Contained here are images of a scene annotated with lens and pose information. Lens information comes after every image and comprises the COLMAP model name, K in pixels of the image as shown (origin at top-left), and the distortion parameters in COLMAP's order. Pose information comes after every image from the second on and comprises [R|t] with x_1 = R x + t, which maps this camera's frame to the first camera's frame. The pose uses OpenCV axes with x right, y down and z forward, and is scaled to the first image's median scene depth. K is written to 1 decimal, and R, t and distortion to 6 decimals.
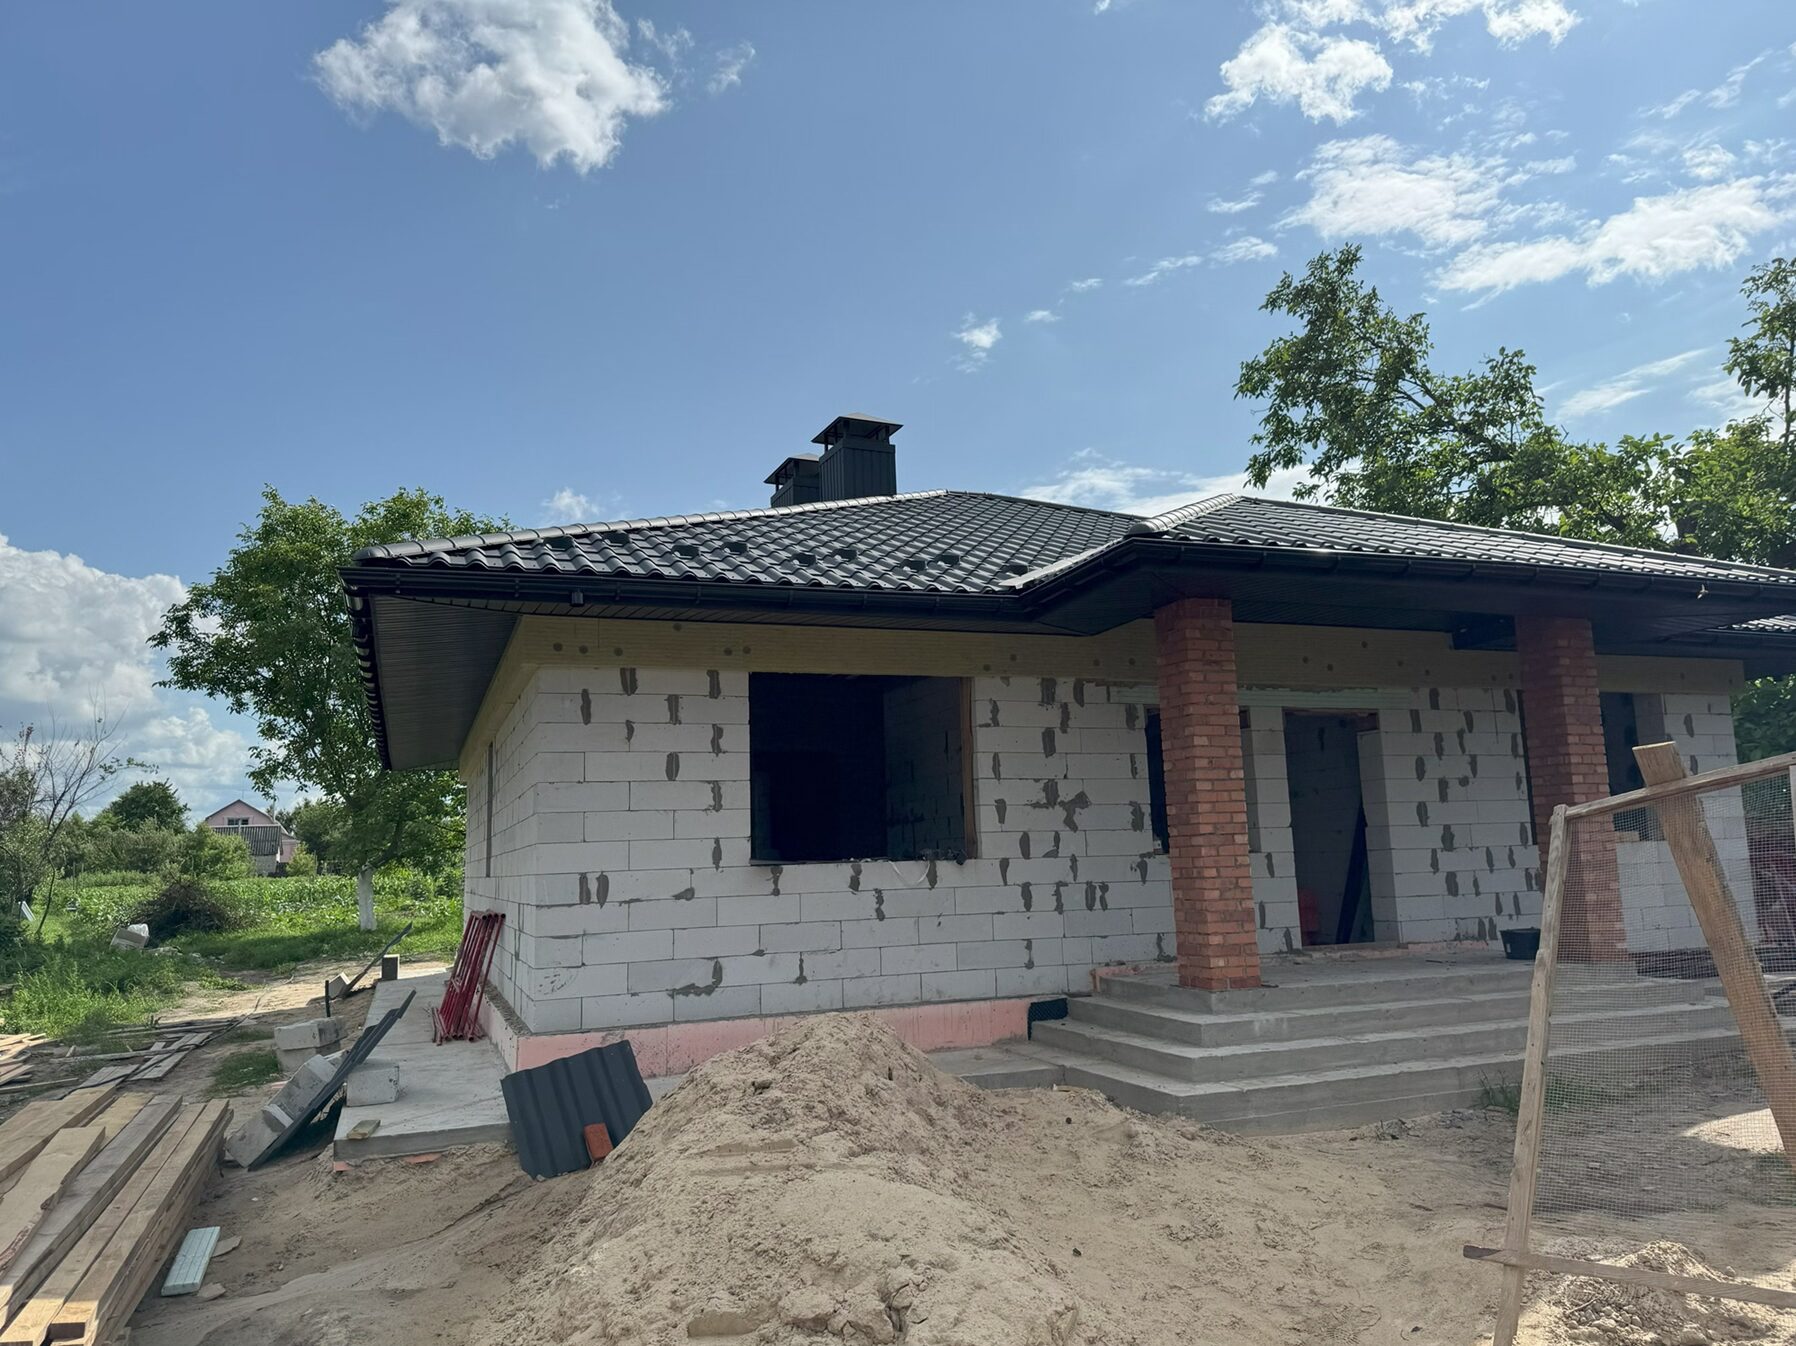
lens RADIAL K [[1287.5, 0, 898.0], [0, 1287.5, 673.0], [0, 0, 1]] dist [0.136234, -0.180391]
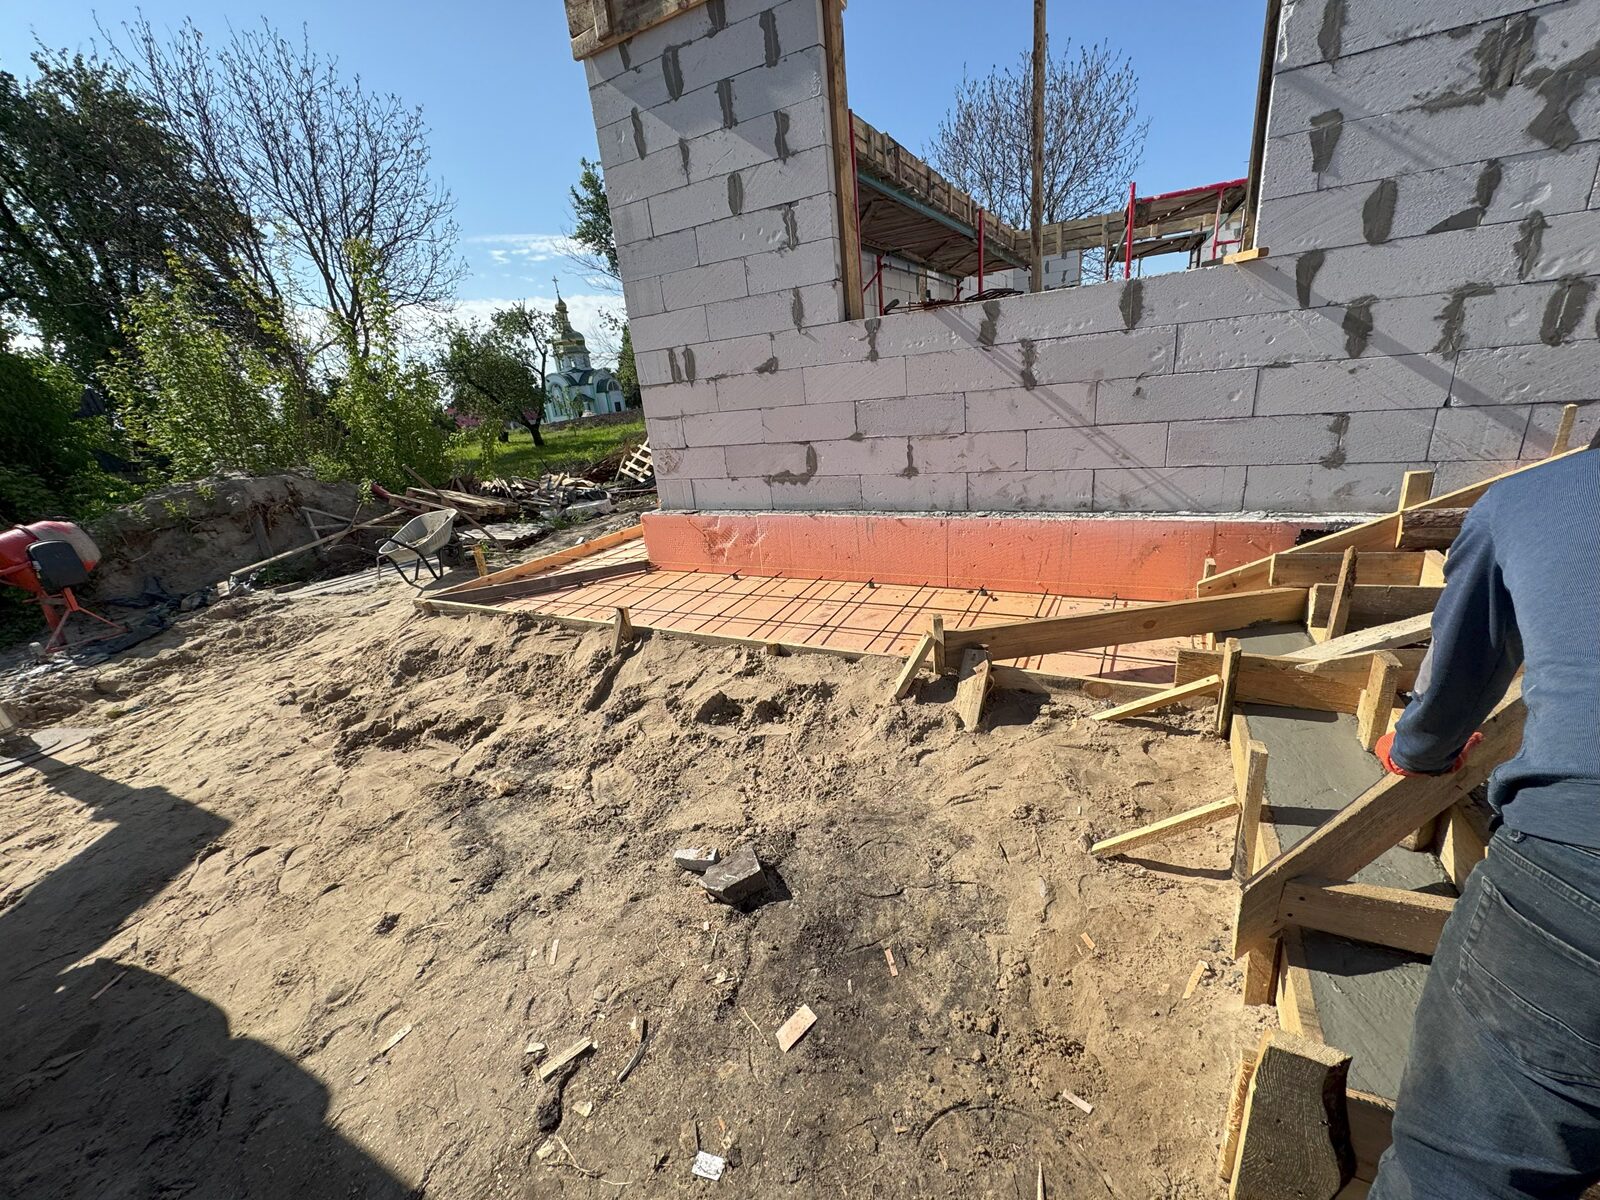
lens RADIAL K [[636.2, 0, 800.0], [0, 636.2, 600.0], [0, 0, 1]] dist [-0.002536, 0.000716]
pose [[0.646532, 0.216239, -0.731599, 0.161254], [0.188501, 0.883971, 0.427859, 0.118790], [0.739232, -0.414531, 0.530755, 0.659231]]
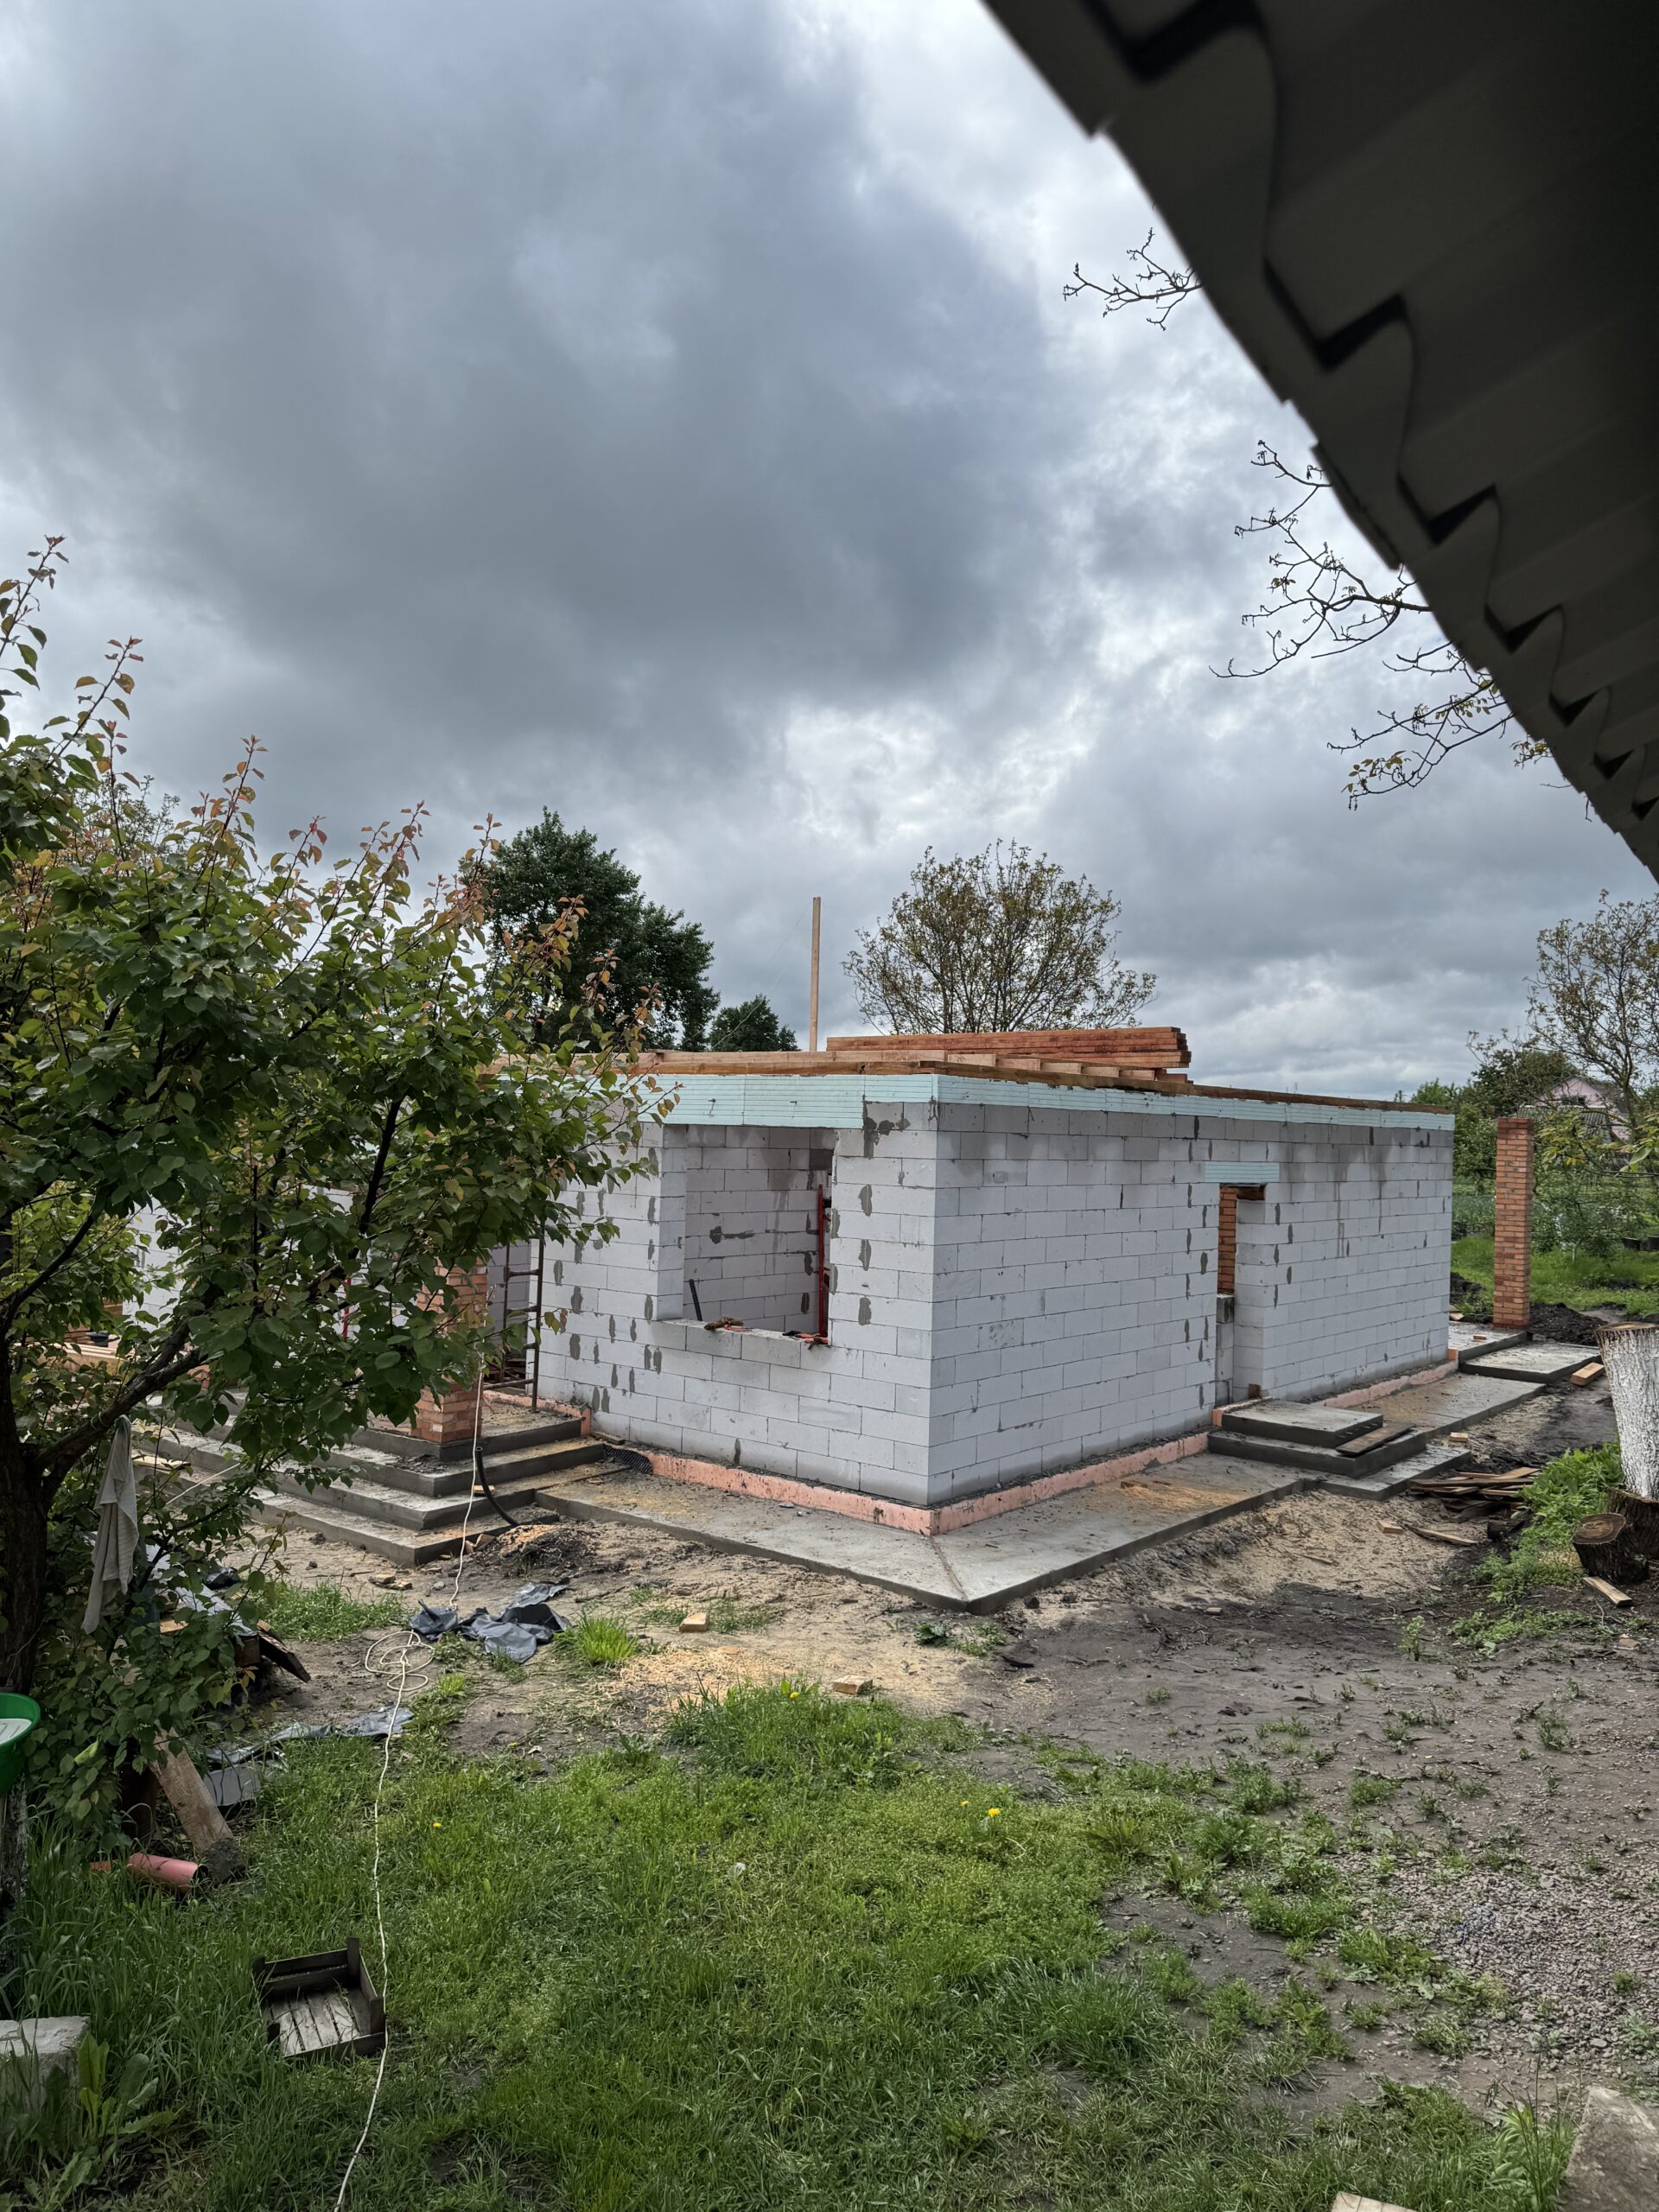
lens RADIAL K [[1570.2, 0, 829.5], [0, 1570.2, 1106.0], [0, 0, 1]] dist [0.221195, -0.469236]
pose [[0.490826, 0.037386, -0.870455, 1.748616], [0.078406, 0.993130, 0.086866, -0.119876], [0.867722, -0.110885, 0.484523, 0.697345]]
